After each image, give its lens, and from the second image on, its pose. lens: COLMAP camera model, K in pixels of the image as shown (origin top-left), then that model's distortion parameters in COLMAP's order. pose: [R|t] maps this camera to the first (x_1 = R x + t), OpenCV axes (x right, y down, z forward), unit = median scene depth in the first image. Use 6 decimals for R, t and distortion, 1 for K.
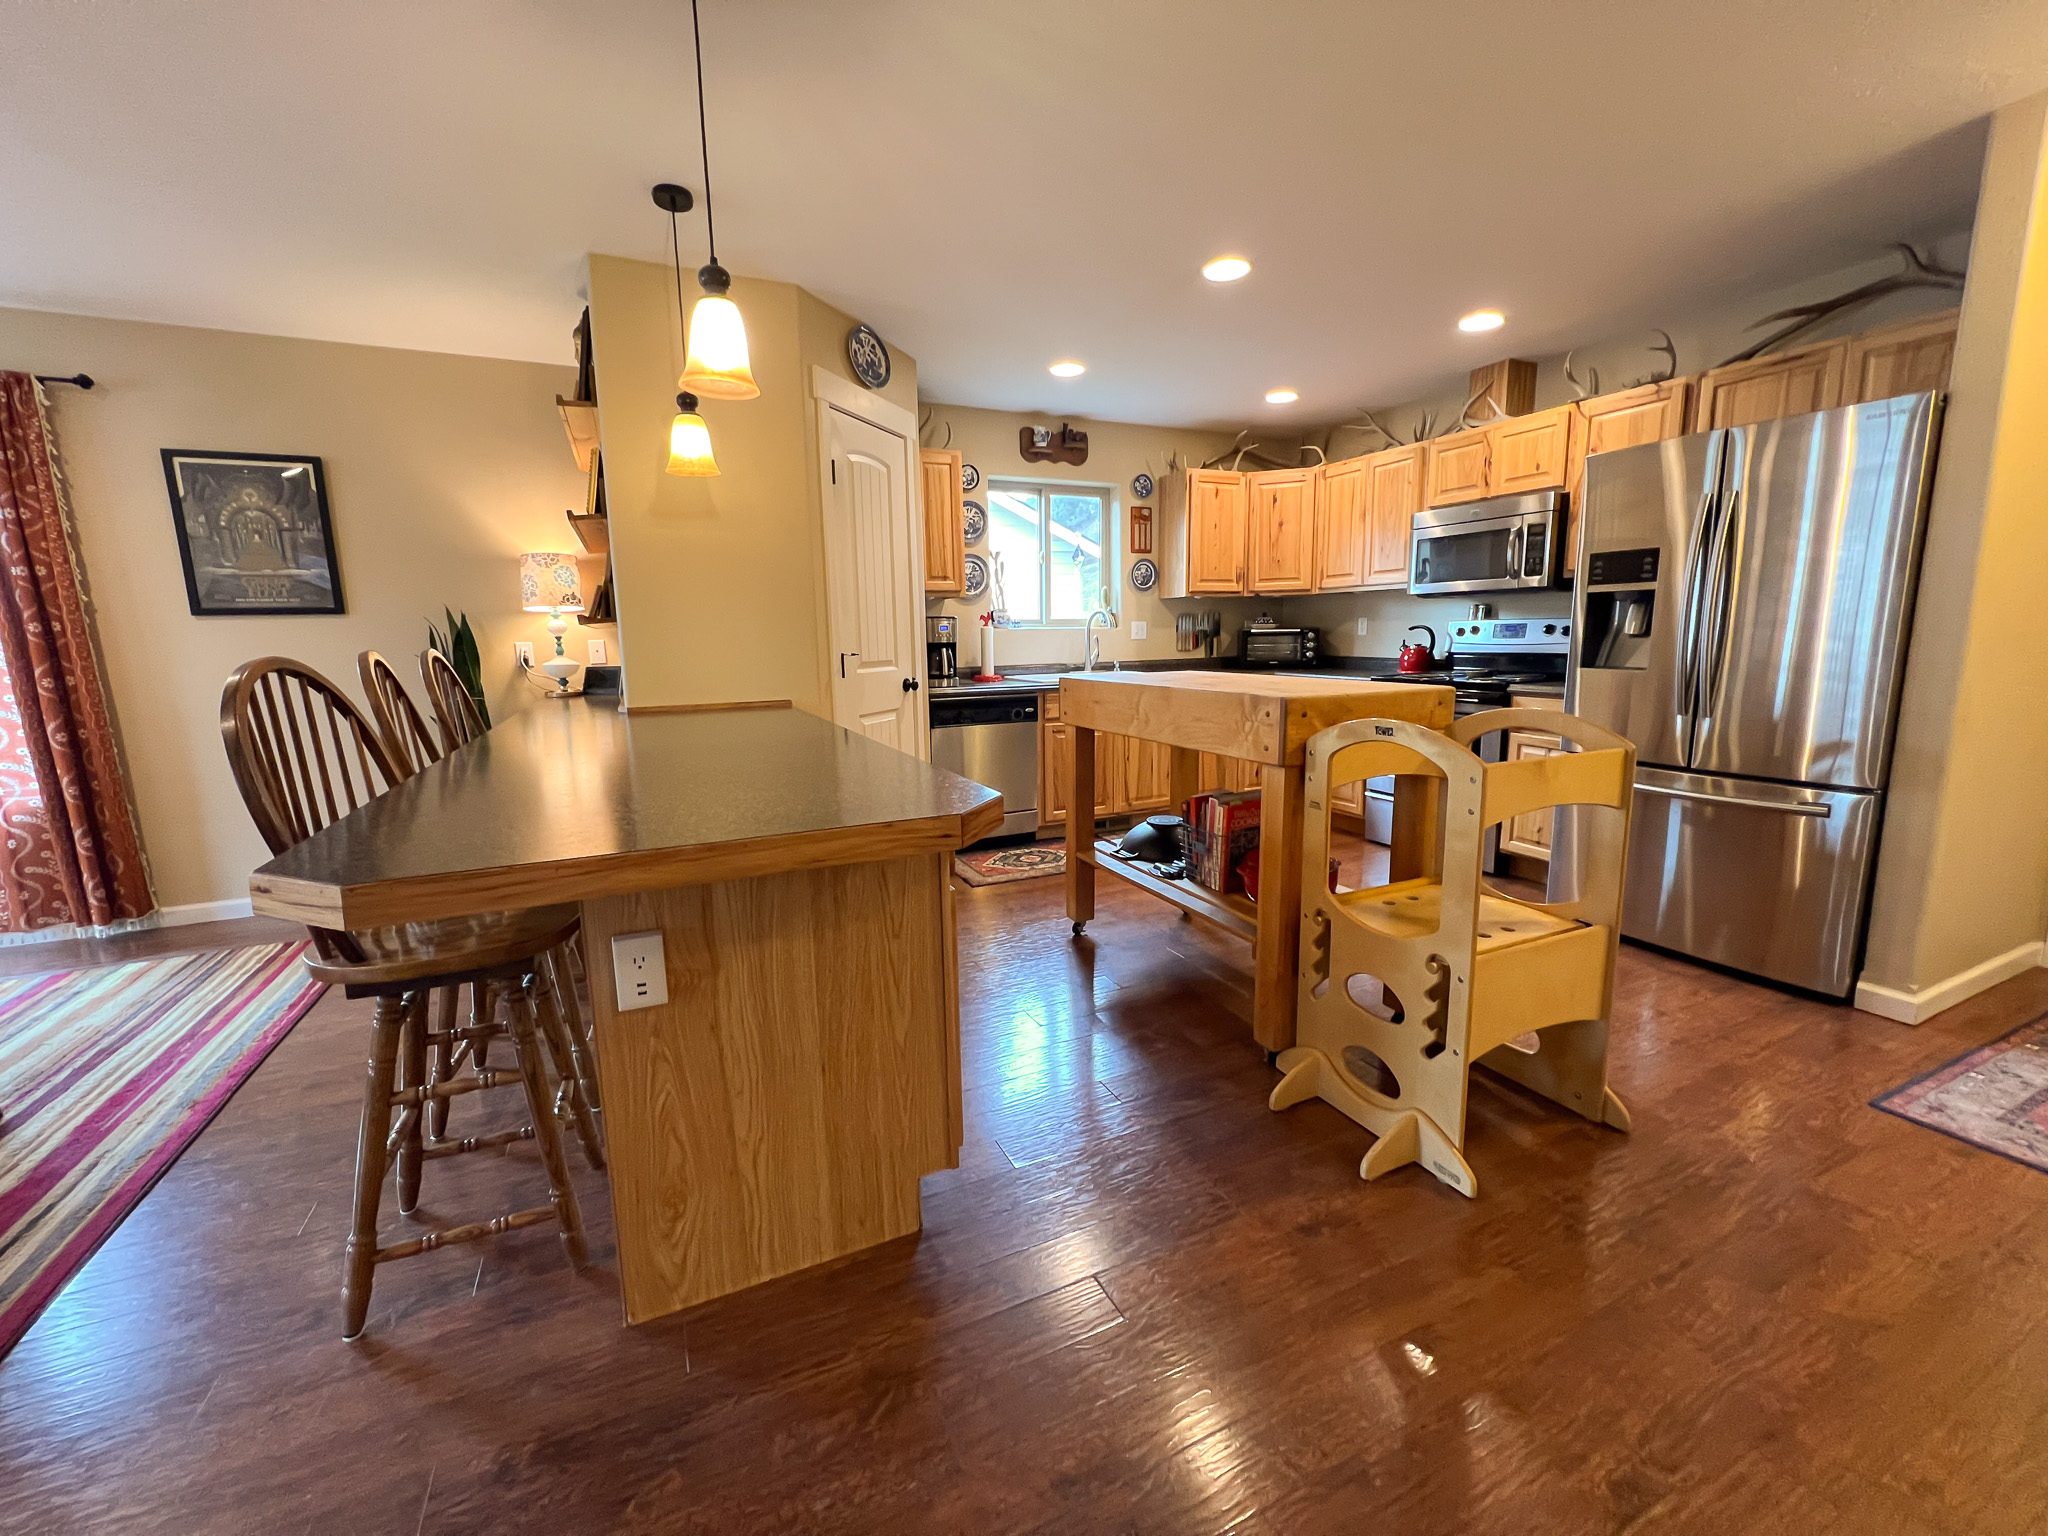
lens RADIAL K [[813.6, 0, 1013.7], [0, 813.6, 764.2], [0, 0, 1]] dist [-0.000402, -0.000051]
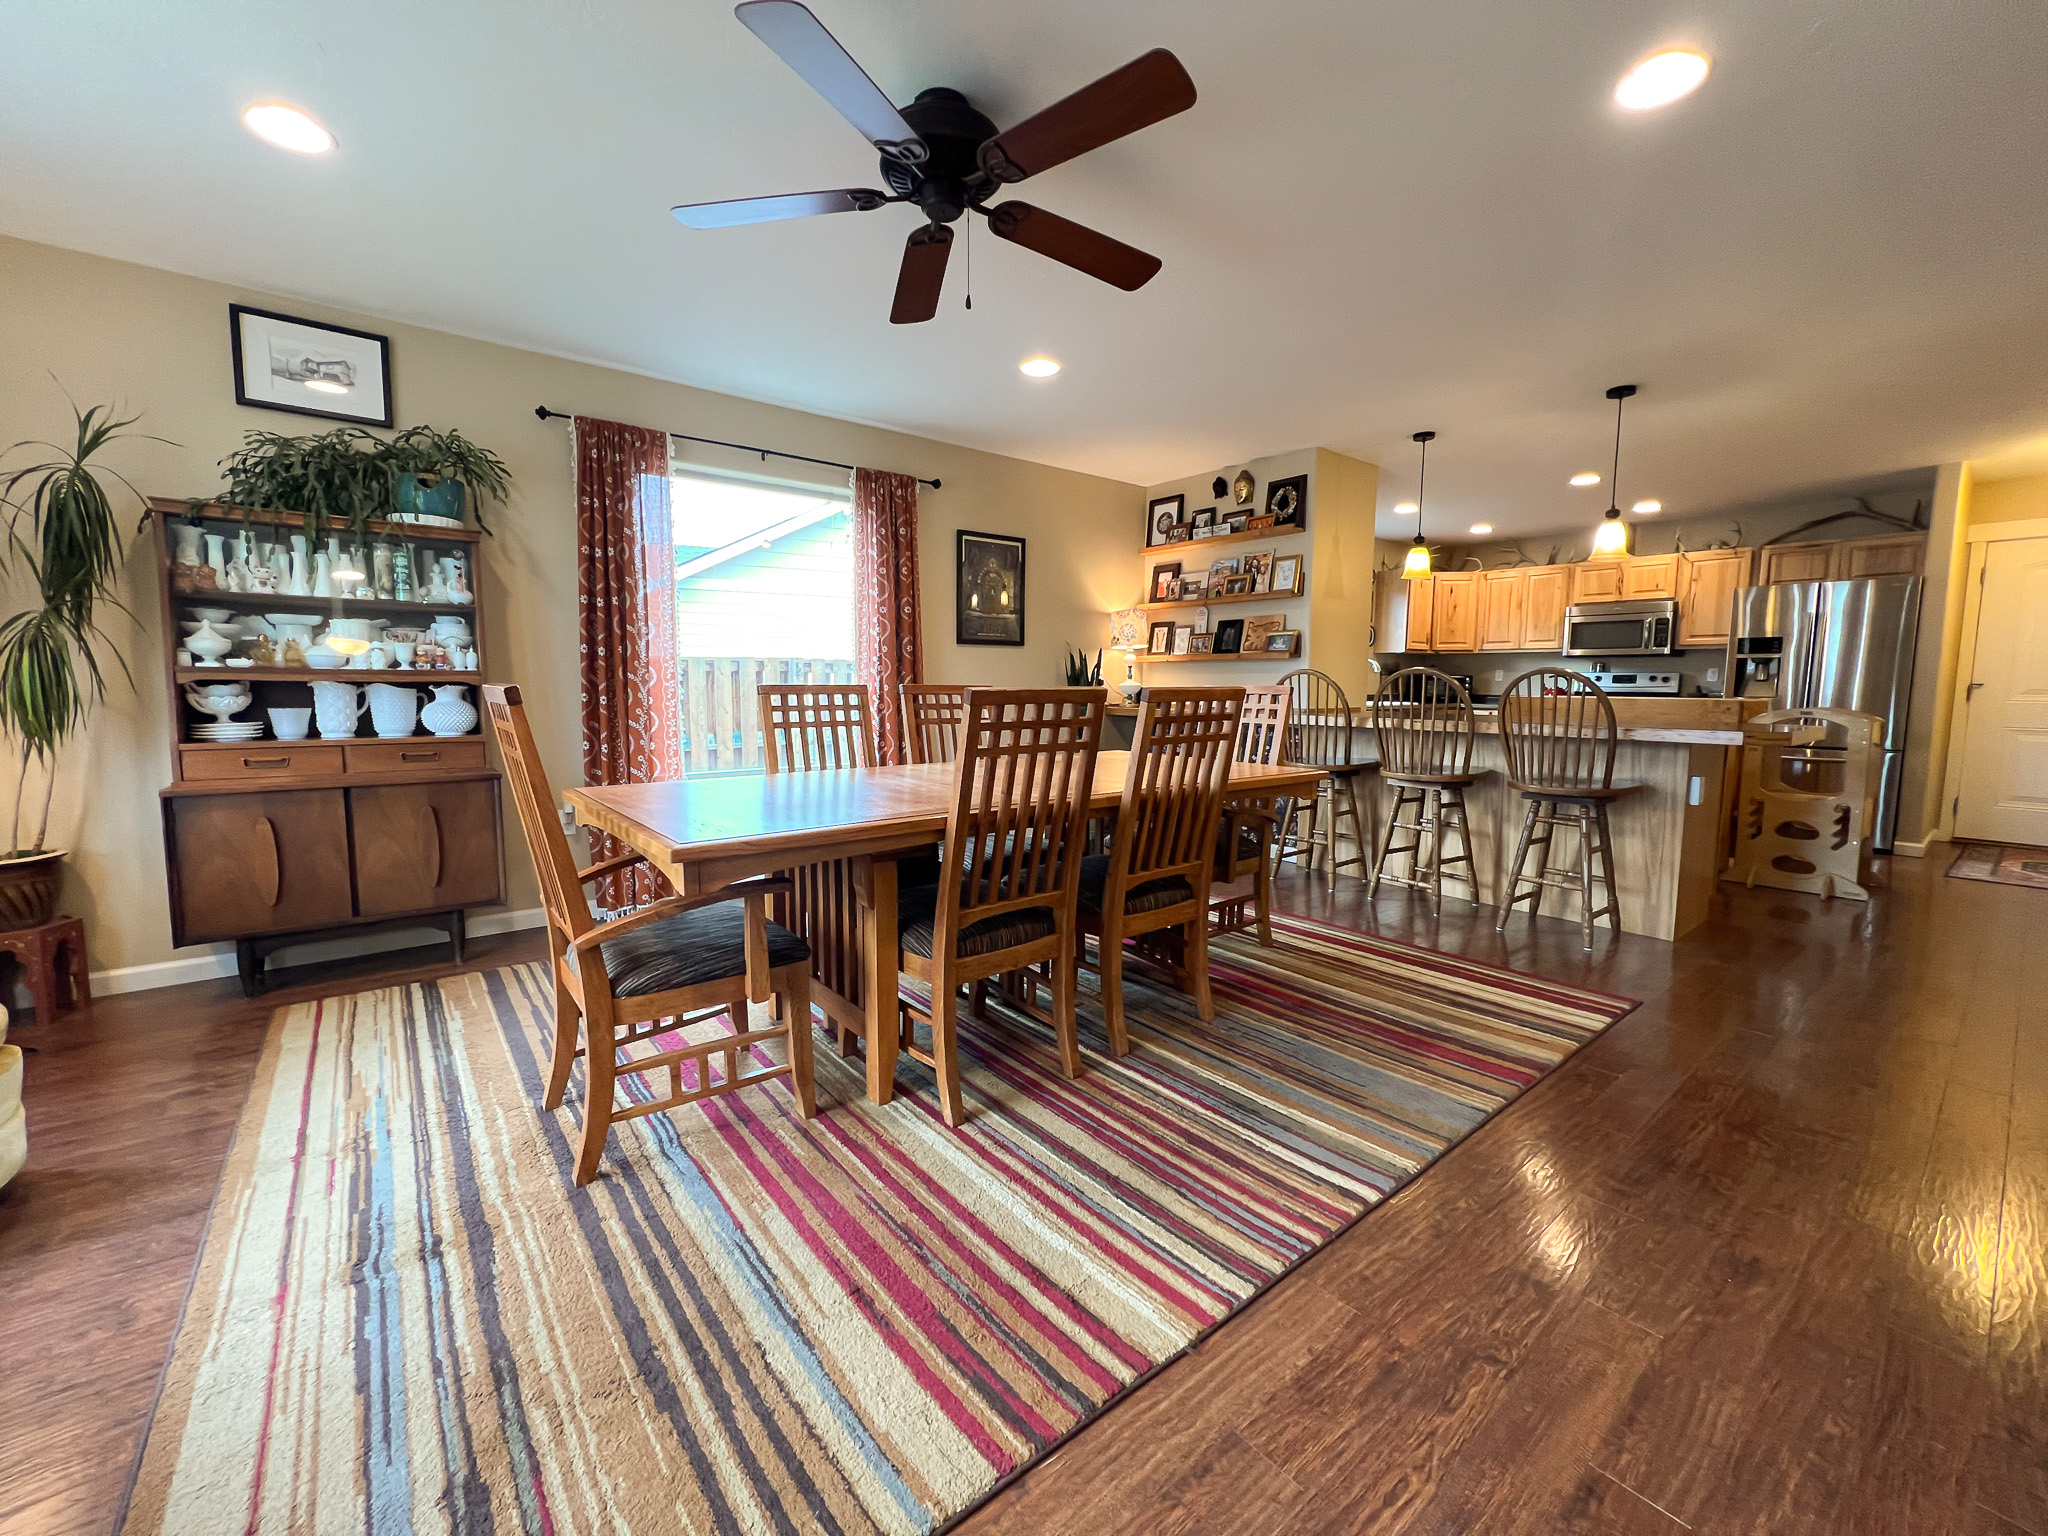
lens RADIAL K [[813.6, 0, 1021.8], [0, 813.6, 765.0], [0, 0, 1]] dist [-0.000402, -0.000051]
pose [[0.970788, -0.000939, 0.239935, -1.171589], [0.015362, 0.998184, -0.058248, 0.107237], [-0.239445, 0.060233, 0.969040, -0.369360]]
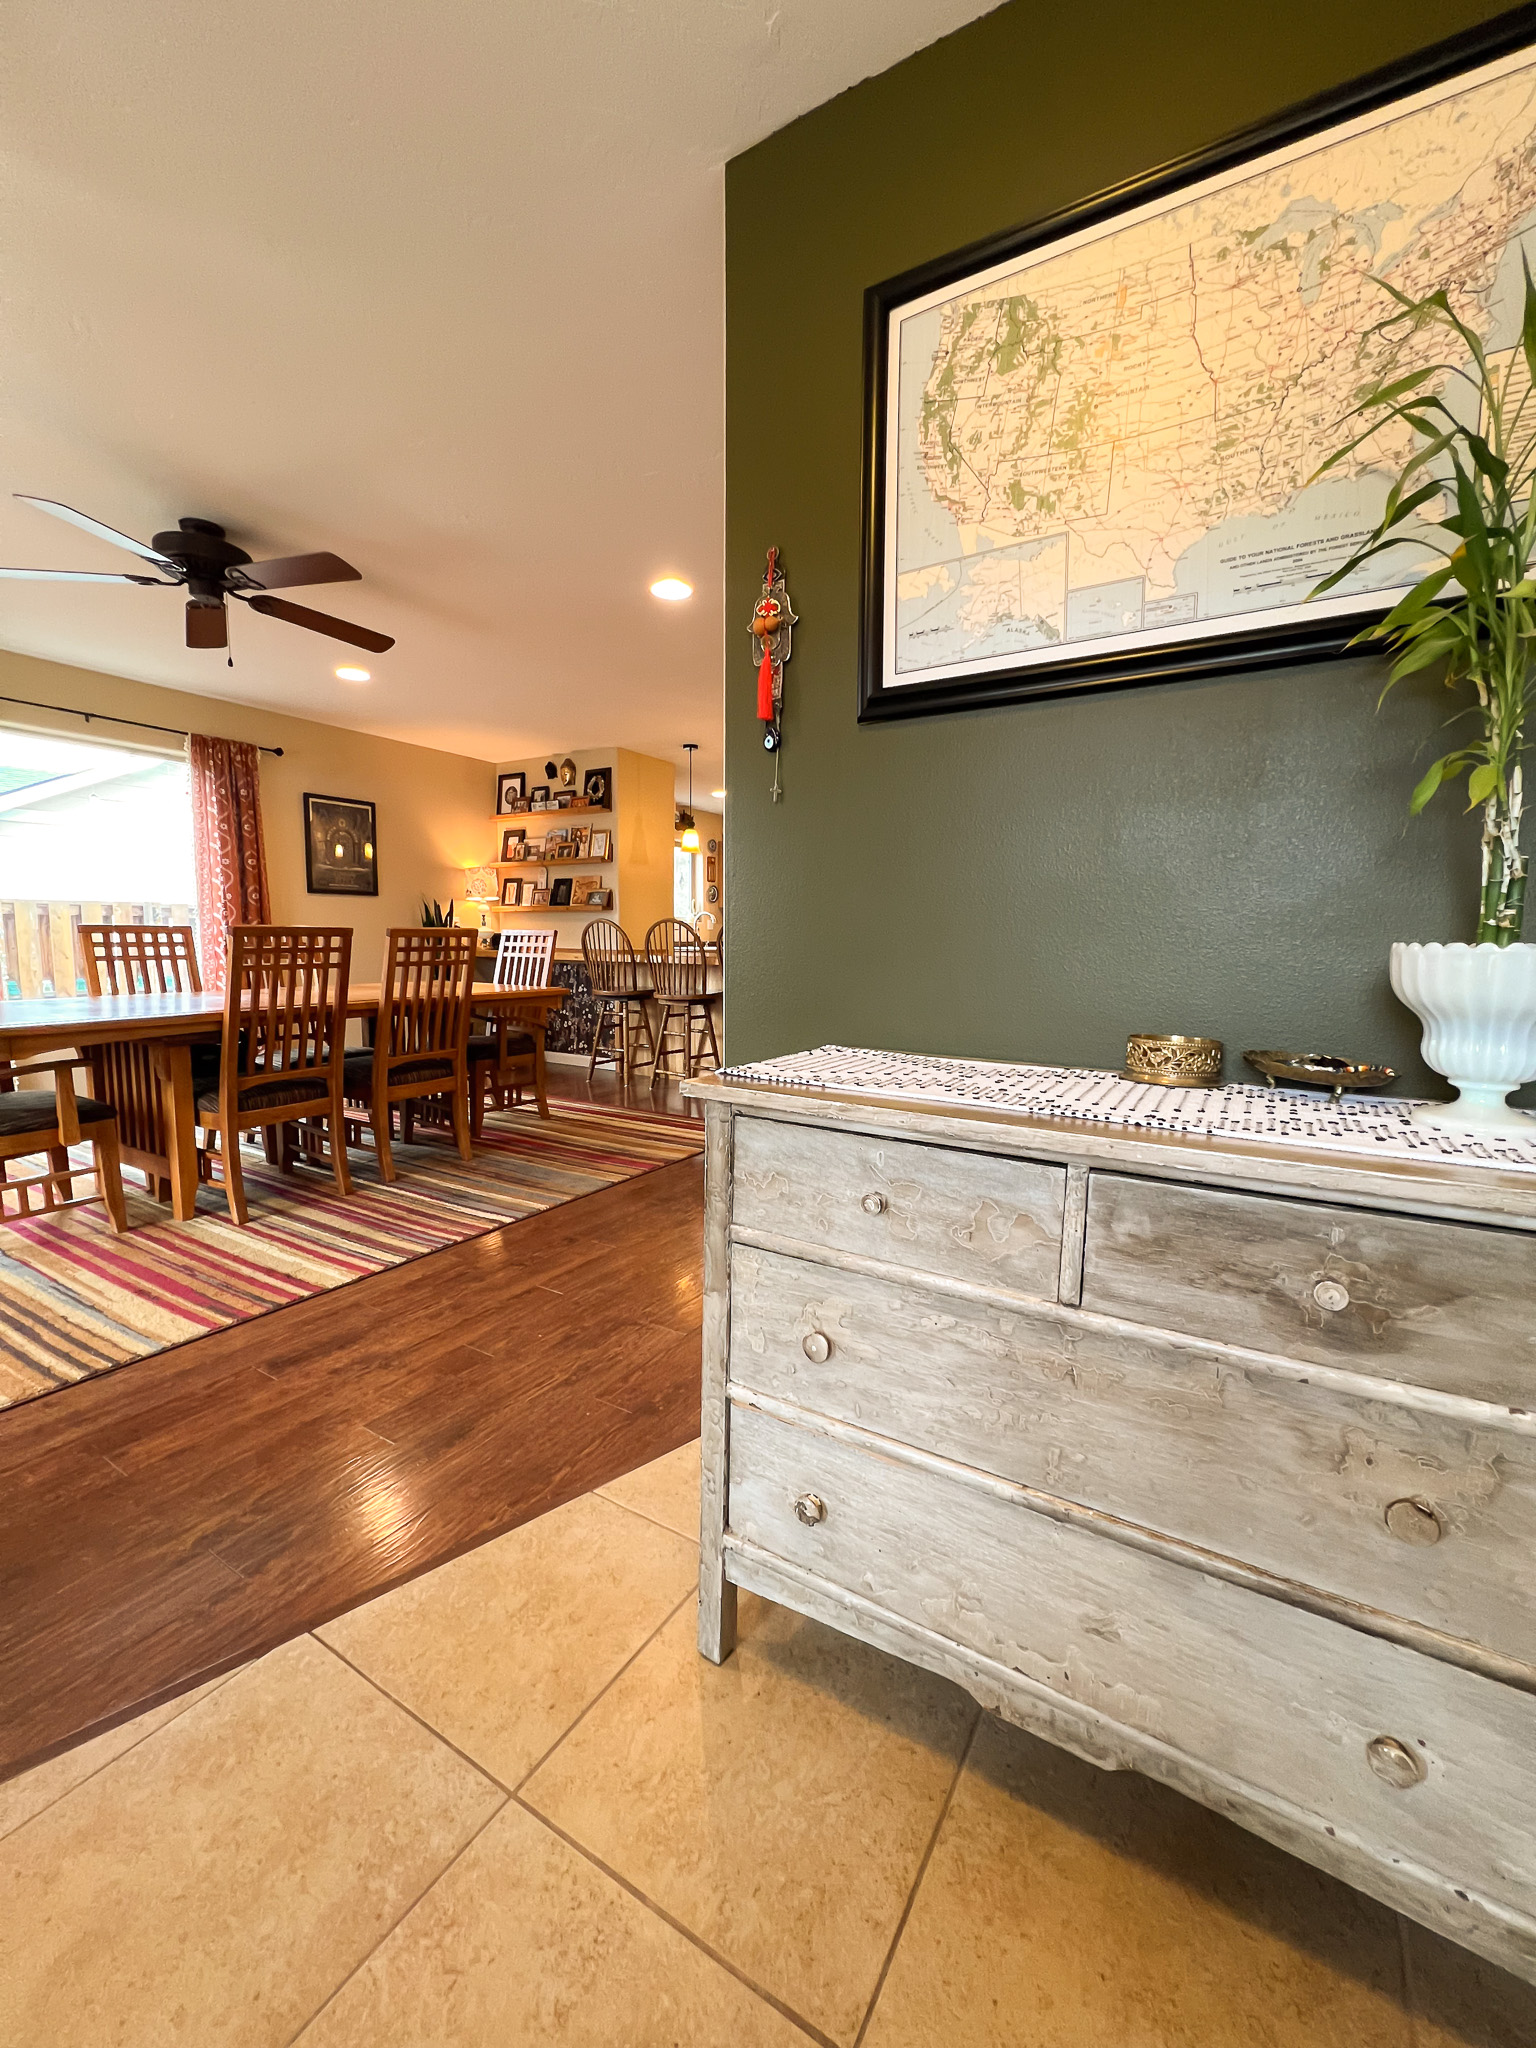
lens RADIAL K [[813.6, 0, 772.6], [0, 813.6, 1020.9], [0, 0, 1]] dist [-0.000402, -0.000051]
pose [[0.828337, -0.030966, 0.559373, -1.091811], [0.063153, 0.997268, -0.038313, 0.181092], [-0.556659, 0.067063, 0.828030, -0.789382]]
